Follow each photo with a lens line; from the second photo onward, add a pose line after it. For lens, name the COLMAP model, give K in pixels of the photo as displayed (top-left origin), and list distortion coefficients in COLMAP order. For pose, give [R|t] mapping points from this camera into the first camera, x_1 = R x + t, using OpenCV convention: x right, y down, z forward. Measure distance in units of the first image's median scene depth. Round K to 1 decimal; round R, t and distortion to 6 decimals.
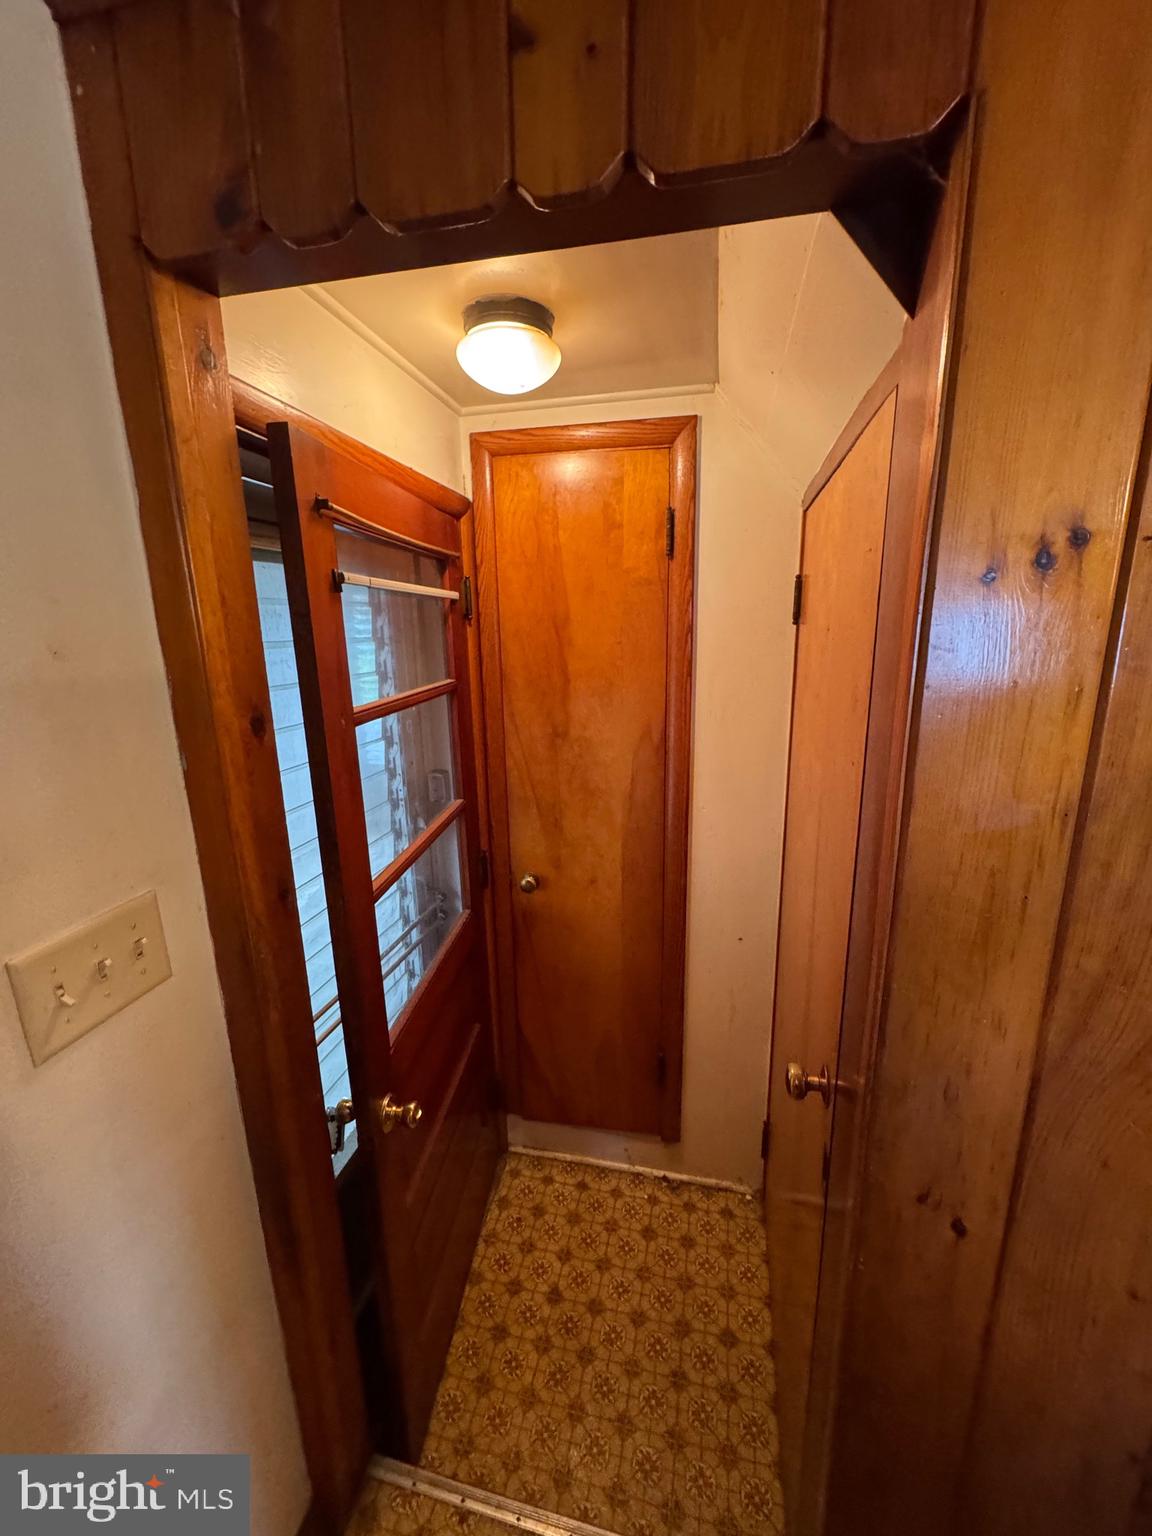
lens RADIAL K [[610.5, 0, 577.6], [0, 610.5, 767.2], [0, 0, 1]] dist [-0.002415, 0.000306]
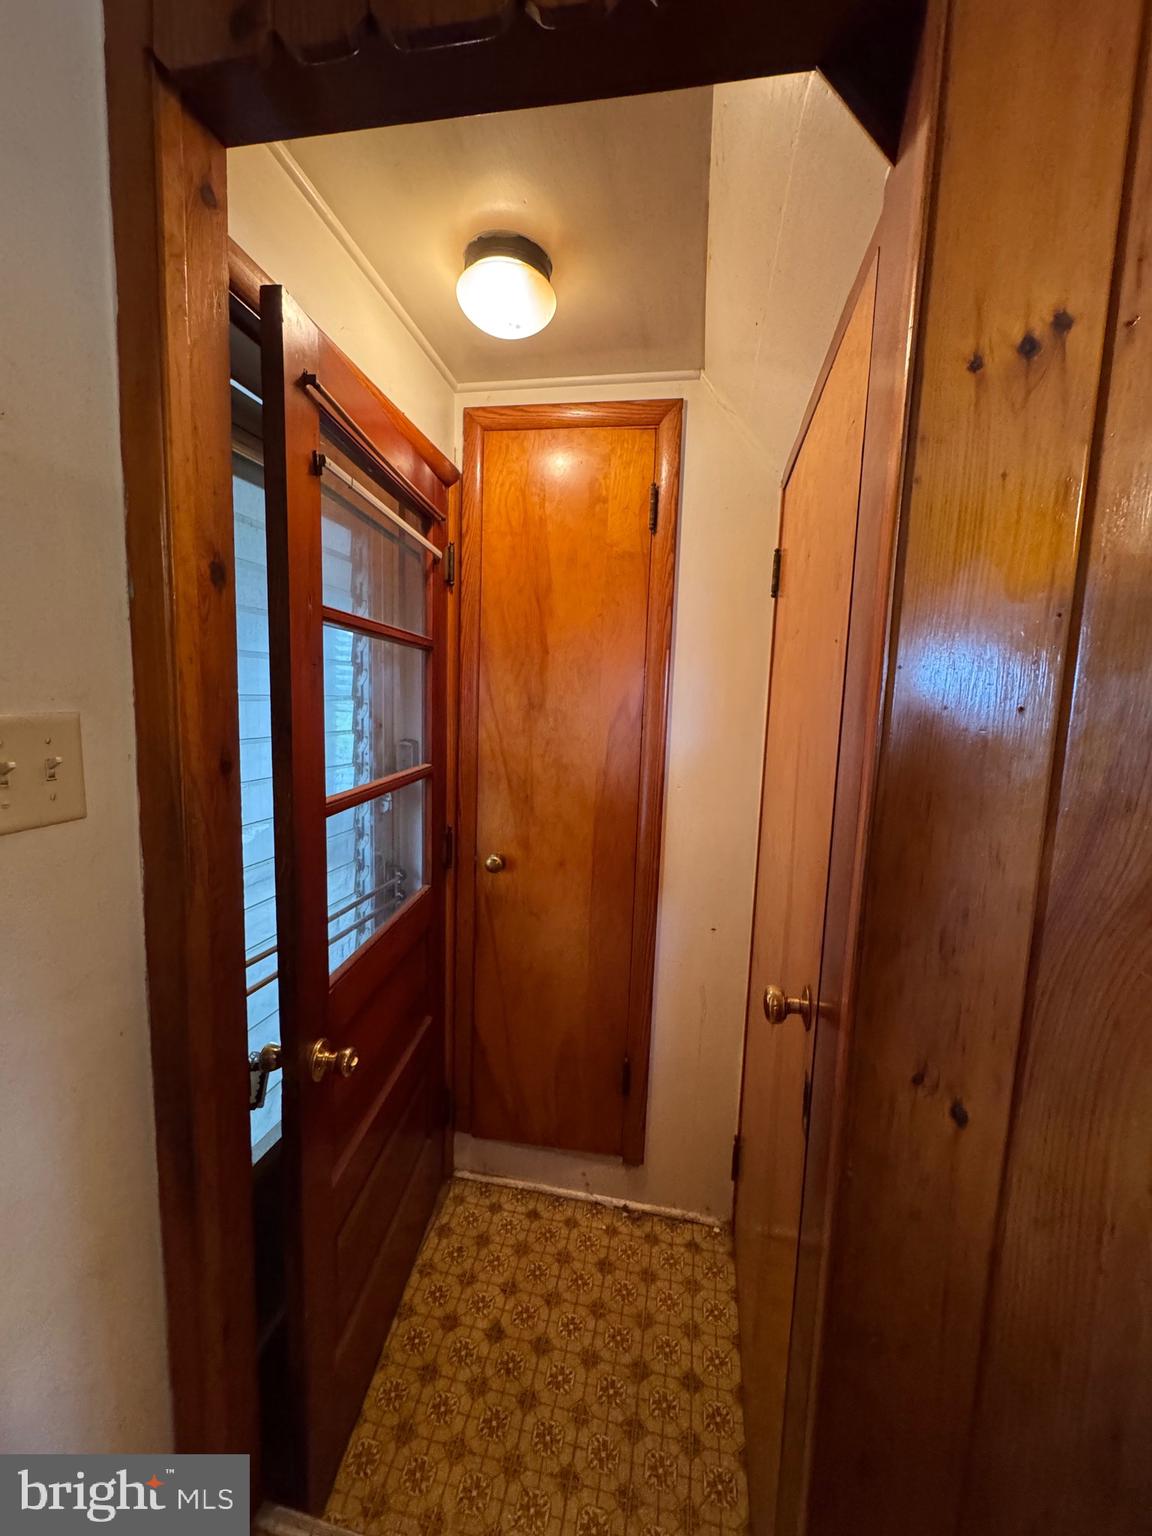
lens RADIAL K [[610.5, 0, 578.0], [0, 610.5, 772.0], [0, 0, 1]] dist [-0.002415, 0.000306]
pose [[0.997939, 0.049971, 0.040252, 0.005950], [-0.044992, 0.992195, -0.116299, 0.191884], [-0.045750, 0.114249, 0.992398, 0.043442]]
